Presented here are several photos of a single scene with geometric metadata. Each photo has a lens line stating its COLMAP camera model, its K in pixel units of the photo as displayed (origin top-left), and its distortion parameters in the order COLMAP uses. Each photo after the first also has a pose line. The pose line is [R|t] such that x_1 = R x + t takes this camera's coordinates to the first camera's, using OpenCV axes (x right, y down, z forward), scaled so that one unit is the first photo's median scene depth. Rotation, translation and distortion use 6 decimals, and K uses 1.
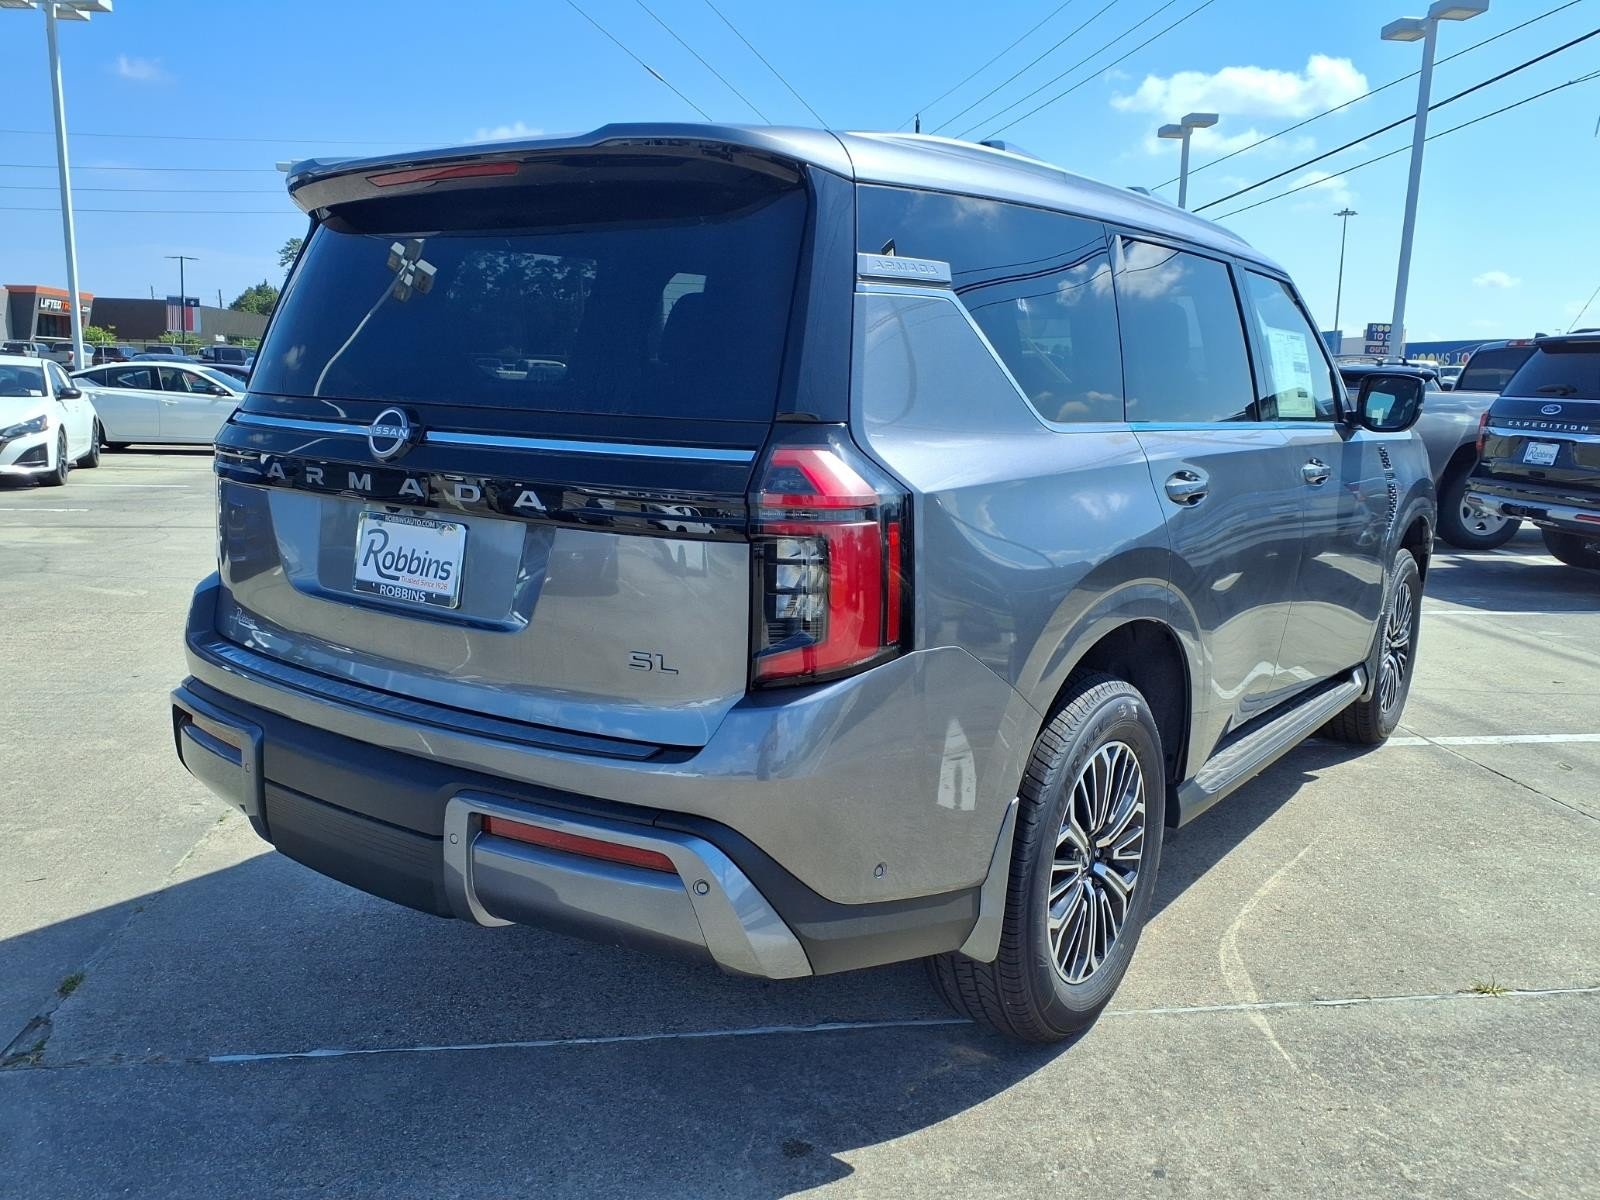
lens RADIAL K [[1301.8, 0, 808.8], [0, 1301.8, 596.6], [0, 0, 1]] dist [0.075202, -0.107306]
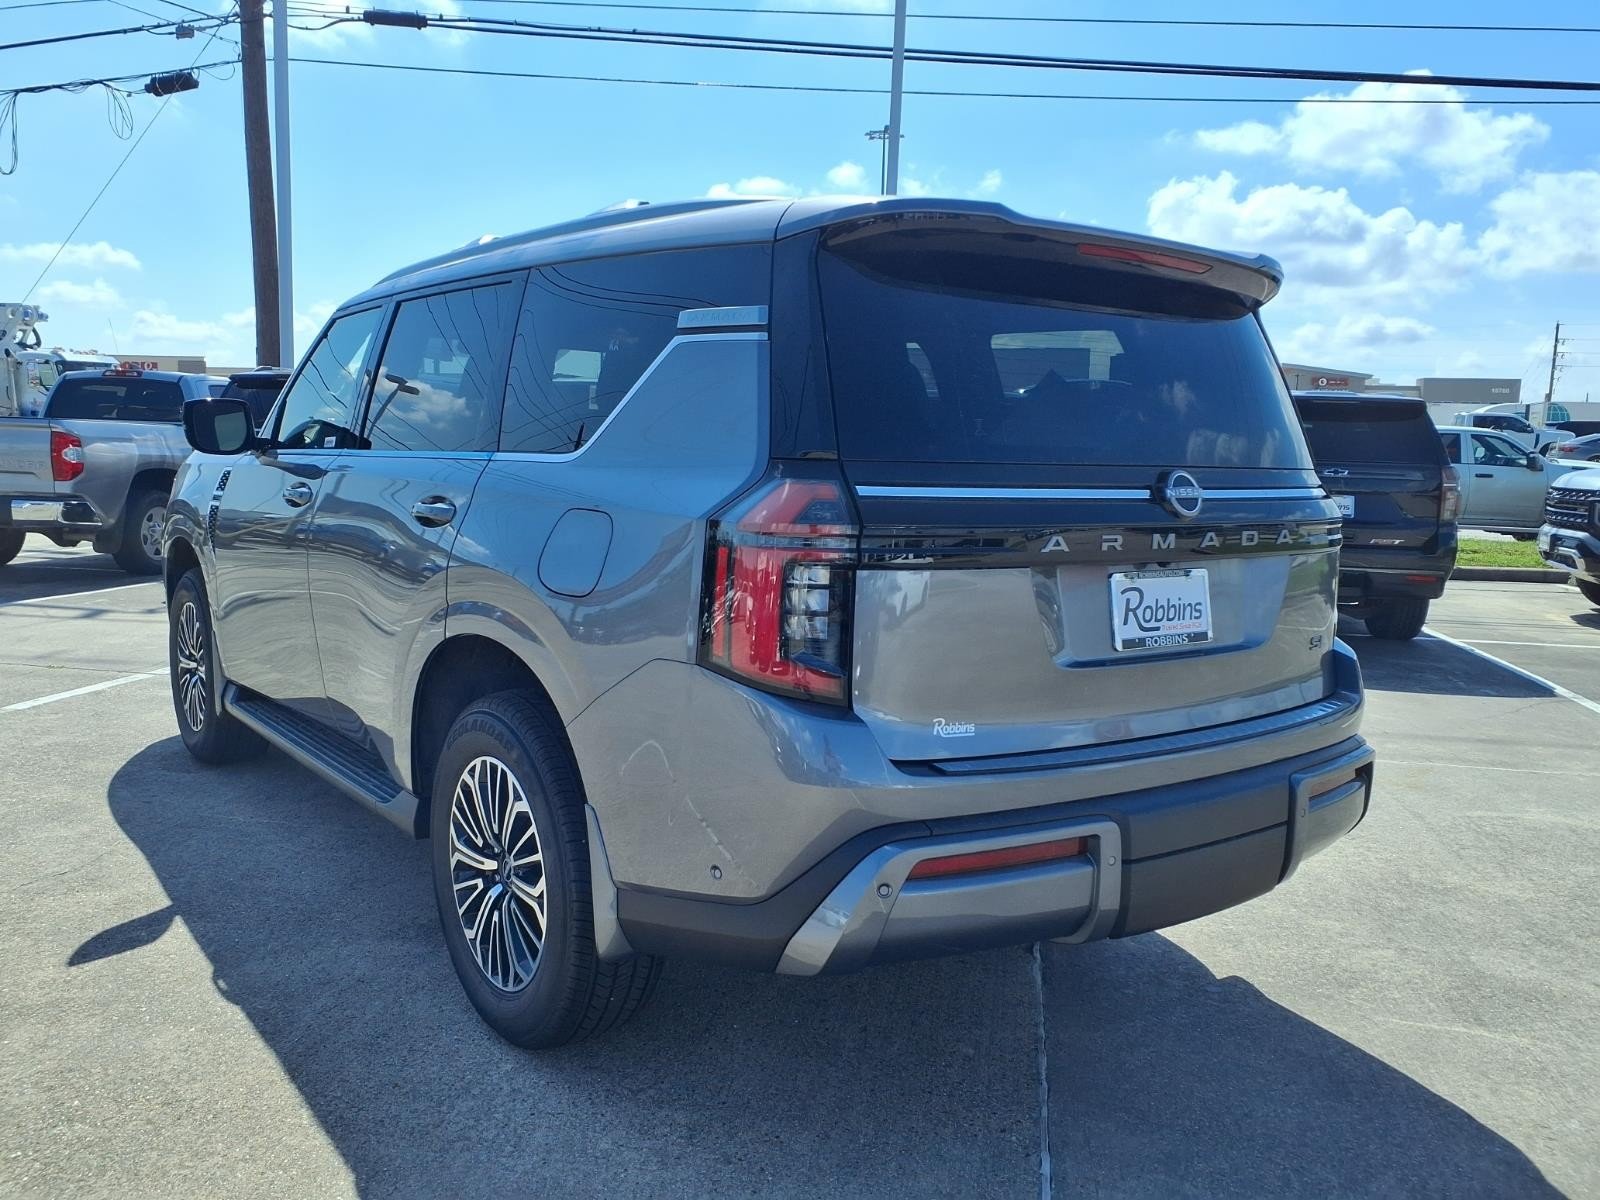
lens RADIAL K [[1301.8, 0, 808.8], [0, 1301.8, 596.6], [0, 0, 1]] dist [0.075202, -0.107306]
pose [[0.298247, -0.128507, 0.945798, -1.416754], [0.141181, 0.985935, 0.089441, -0.176961], [-0.943990, 0.106853, 0.312195, 0.936180]]
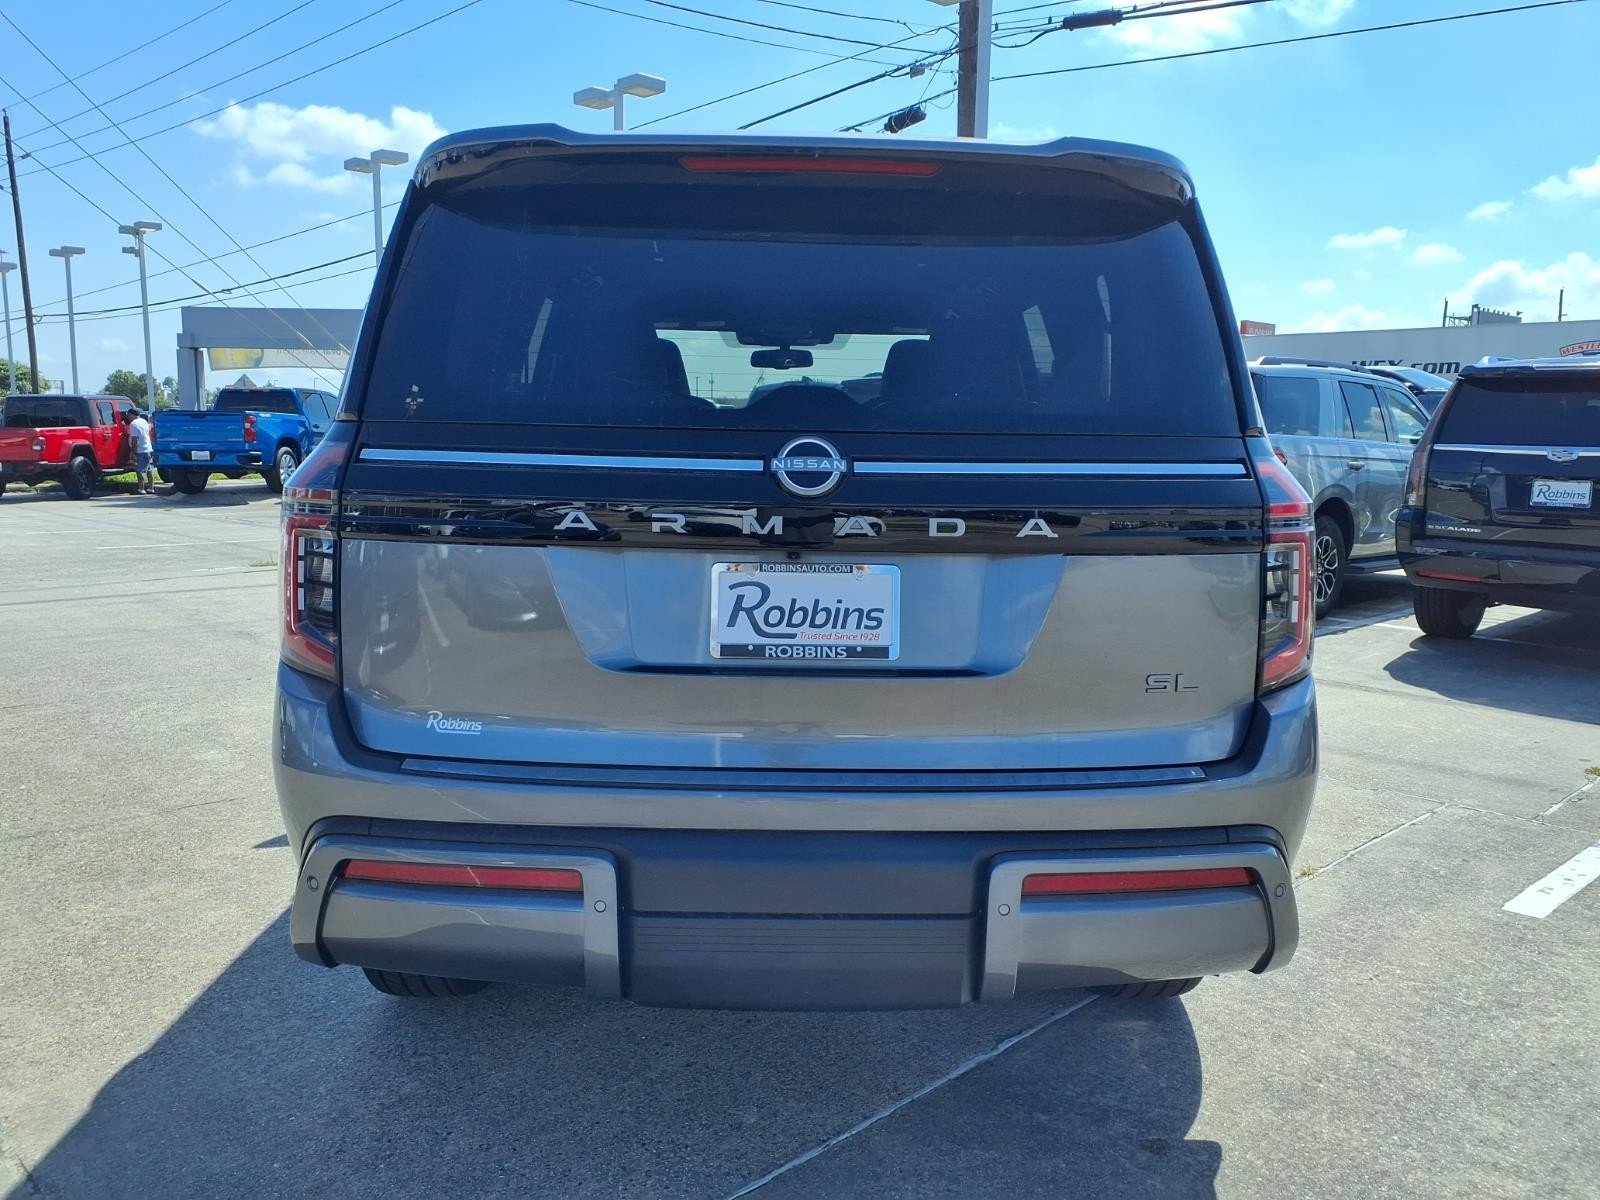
lens RADIAL K [[1281.2, 0, 784.5], [0, 1281.2, 579.9], [0, 0, 1]] dist [0.166939, -0.305703]
pose [[0.803024, -0.087533, 0.589483, -0.812772], [0.109468, 0.993989, -0.001523, -0.049770], [-0.585806, 0.065752, 0.807779, 0.323939]]
